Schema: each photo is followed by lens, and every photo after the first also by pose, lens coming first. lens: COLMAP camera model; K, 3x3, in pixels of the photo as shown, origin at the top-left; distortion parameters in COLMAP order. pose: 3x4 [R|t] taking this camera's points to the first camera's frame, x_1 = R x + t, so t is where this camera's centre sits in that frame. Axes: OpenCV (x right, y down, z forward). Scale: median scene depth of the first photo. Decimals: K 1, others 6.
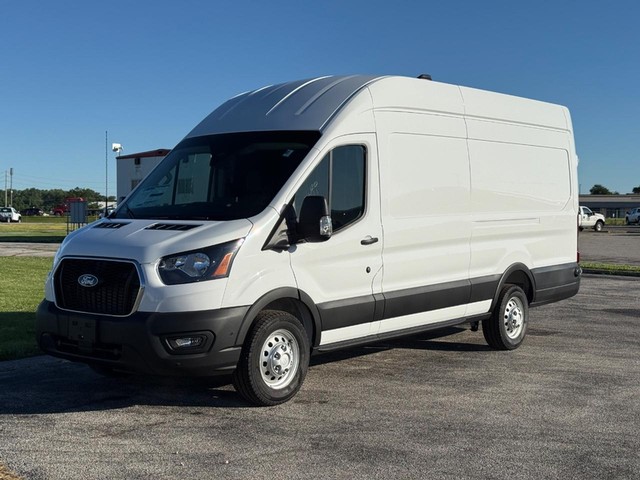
lens RADIAL K [[910.9, 0, 320.0], [0, 910.9, 240.0], [0, 0, 1]] dist [0.087018, -0.002269]
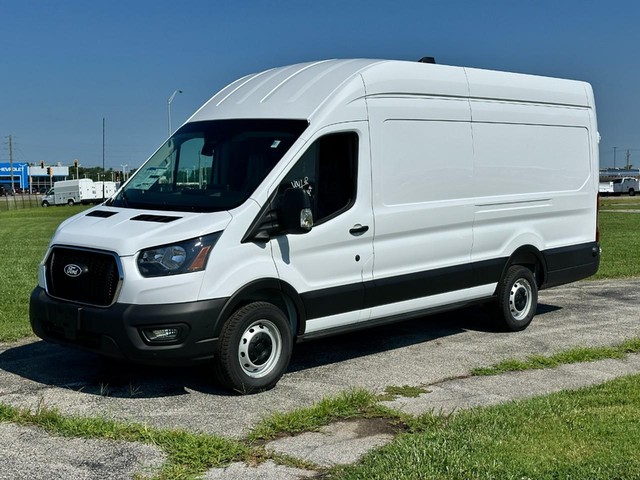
lens RADIAL K [[910.9, 0, 320.0], [0, 910.9, 240.0], [0, 0, 1]] dist [0.087018, -0.002269]
pose [[0.996992, 0.009274, -0.076943, 0.094464], [-0.005306, 0.998653, 0.051619, -0.041153], [0.077318, -0.051056, 0.995698, -0.002154]]
